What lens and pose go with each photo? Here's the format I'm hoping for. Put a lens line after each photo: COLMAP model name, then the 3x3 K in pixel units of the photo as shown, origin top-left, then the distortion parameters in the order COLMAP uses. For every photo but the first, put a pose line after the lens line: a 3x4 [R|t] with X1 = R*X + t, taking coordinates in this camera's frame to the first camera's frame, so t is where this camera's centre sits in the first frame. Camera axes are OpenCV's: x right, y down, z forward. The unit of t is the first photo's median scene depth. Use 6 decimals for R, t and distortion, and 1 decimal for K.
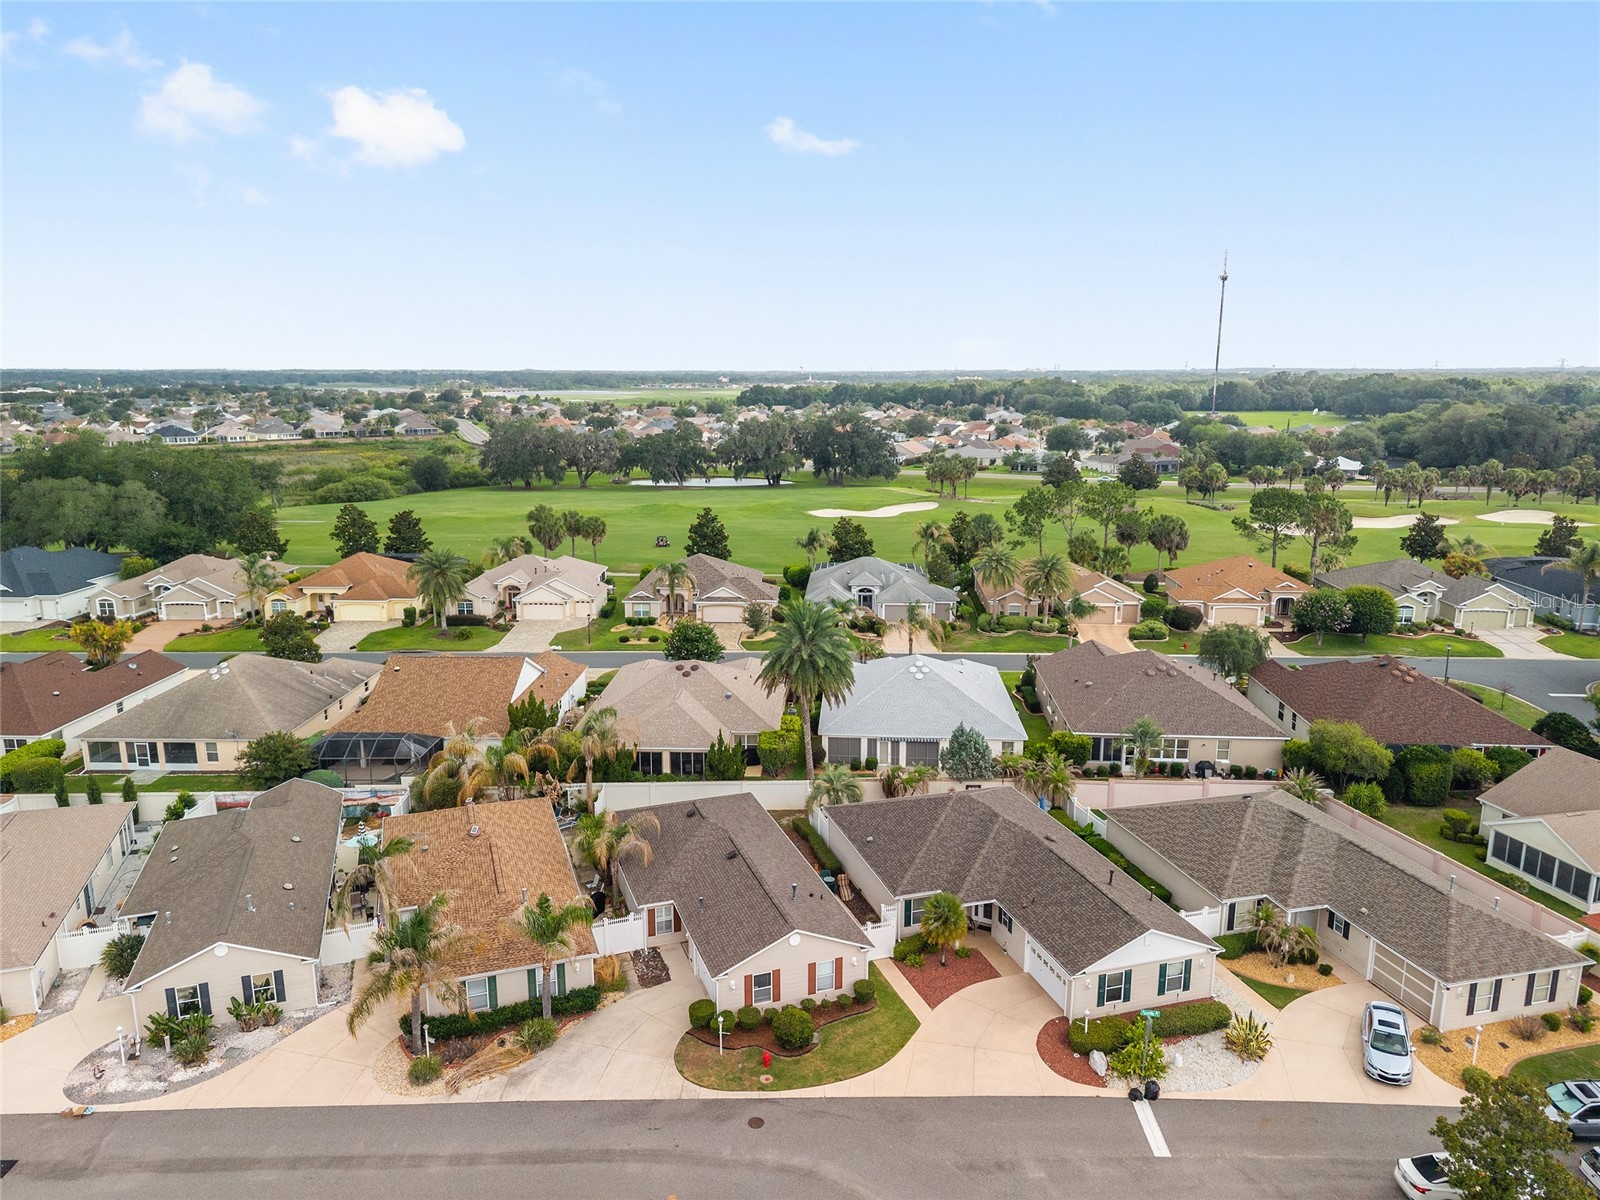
lens RADIAL K [[1070.0, 0, 795.5], [0, 1070.0, 623.1], [0, 0, 1]] dist [0.031370, -0.030804]
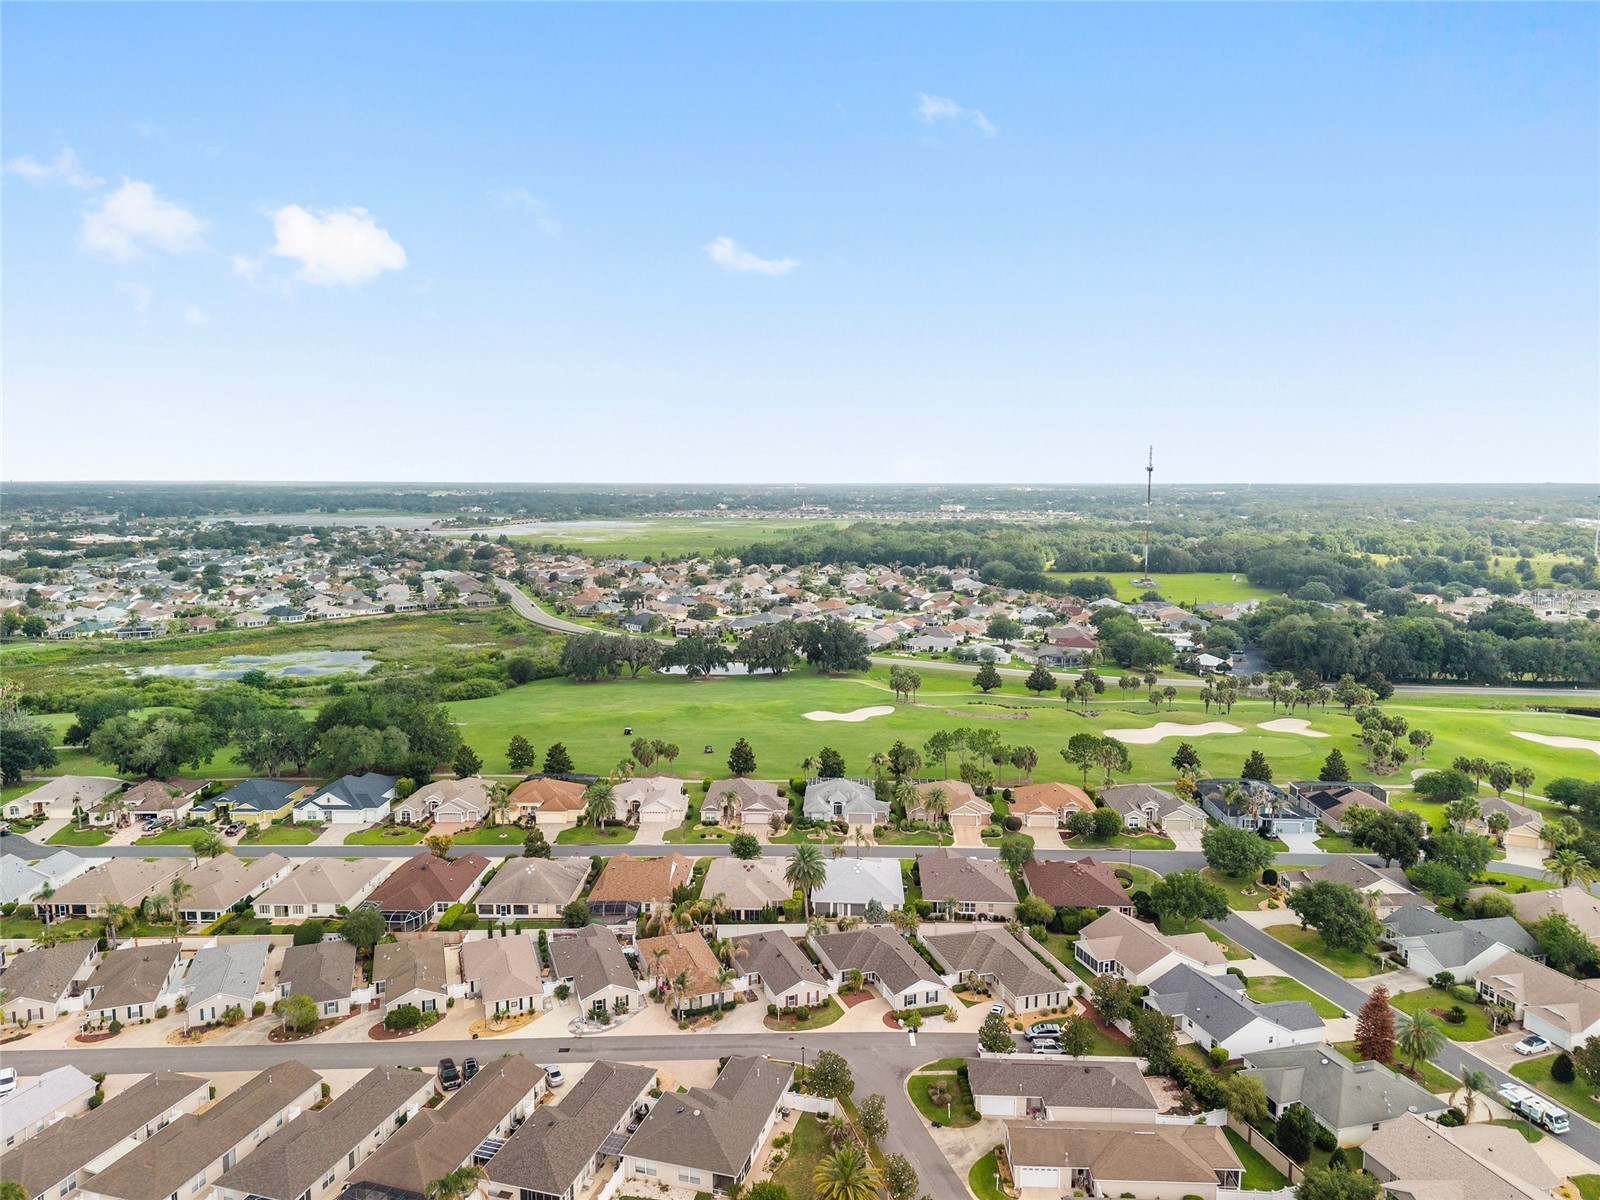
lens RADIAL K [[1070.0, 0, 796.1], [0, 1070.0, 623.0], [0, 0, 1]] dist [0.031370, -0.030804]
pose [[0.999975, 0.000187, 0.007052, -0.027159], [0.000506, 0.995167, -0.098194, -0.277141], [-0.007037, 0.098195, 0.995142, -1.401374]]
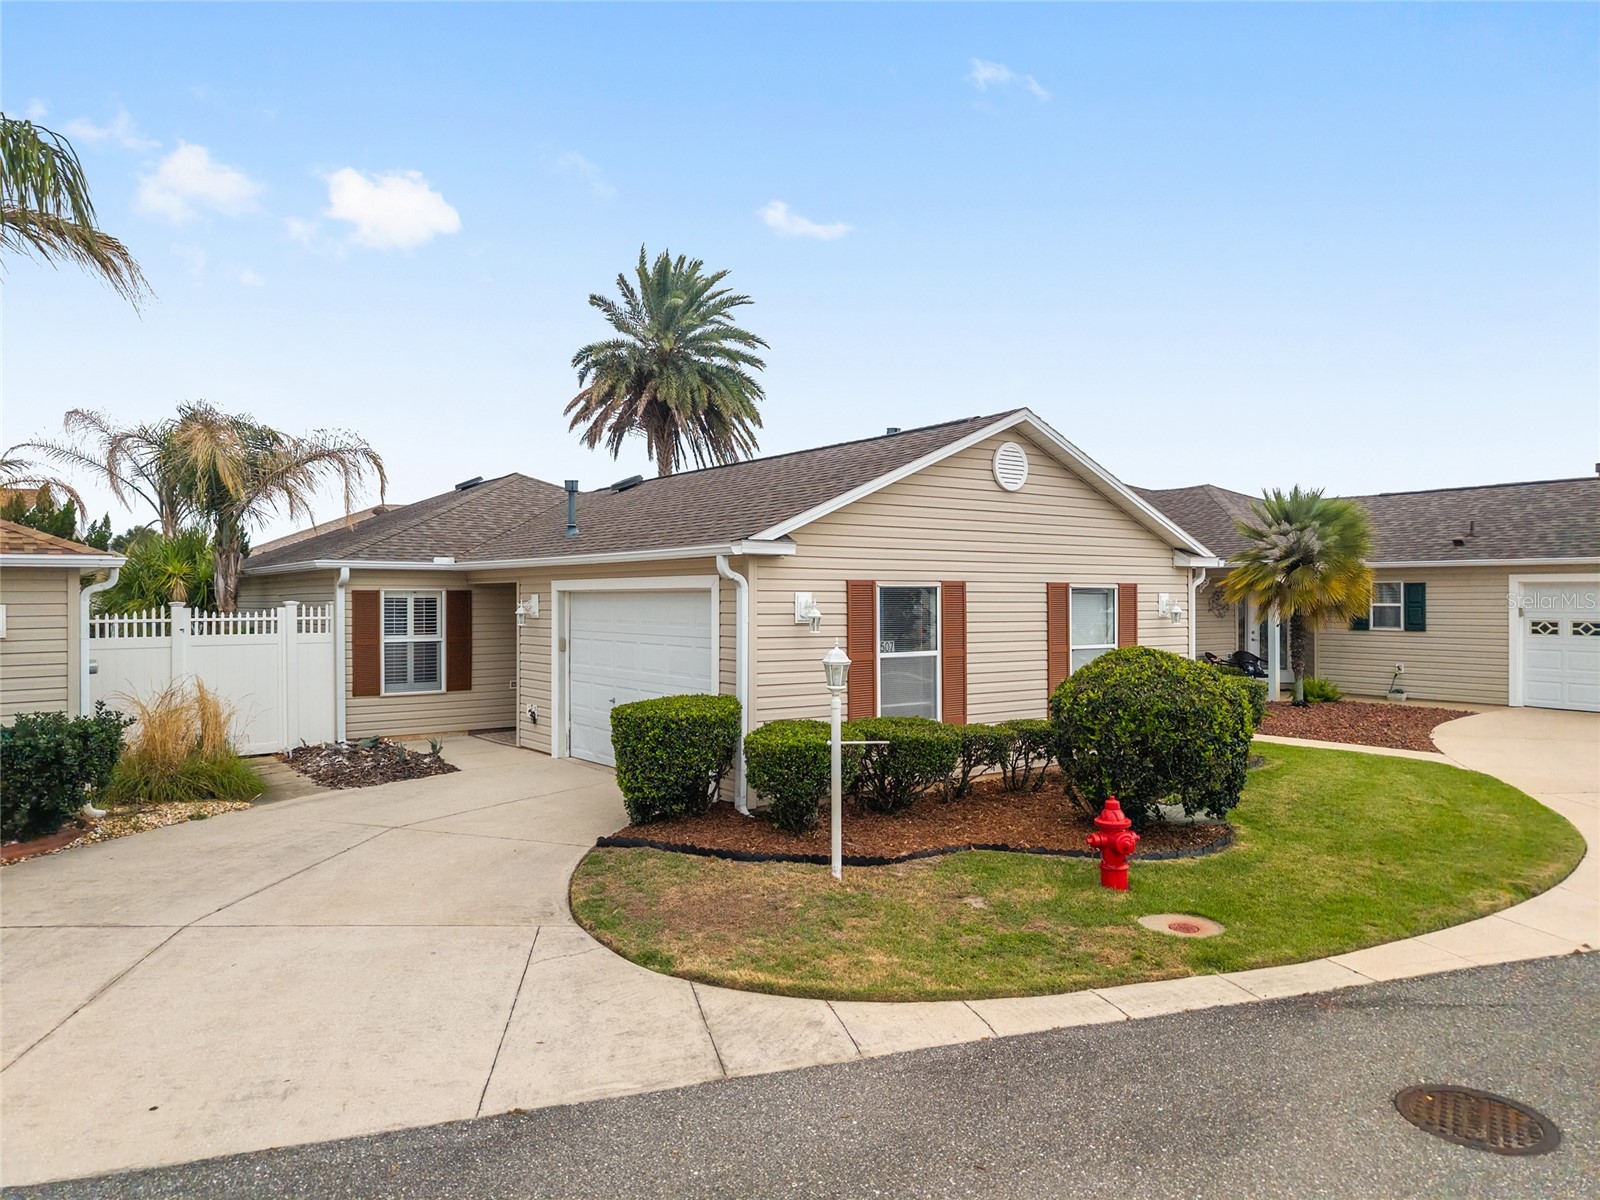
lens RADIAL K [[1070.0, 0, 795.4], [0, 1070.0, 593.6], [0, 0, 1]] dist [0.031370, -0.030804]
pose [[0.954887, -0.001213, 0.296966, -0.084703], [0.070247, 0.972534, -0.221906, 0.258225], [-0.288541, 0.232757, 0.928746, 0.540143]]
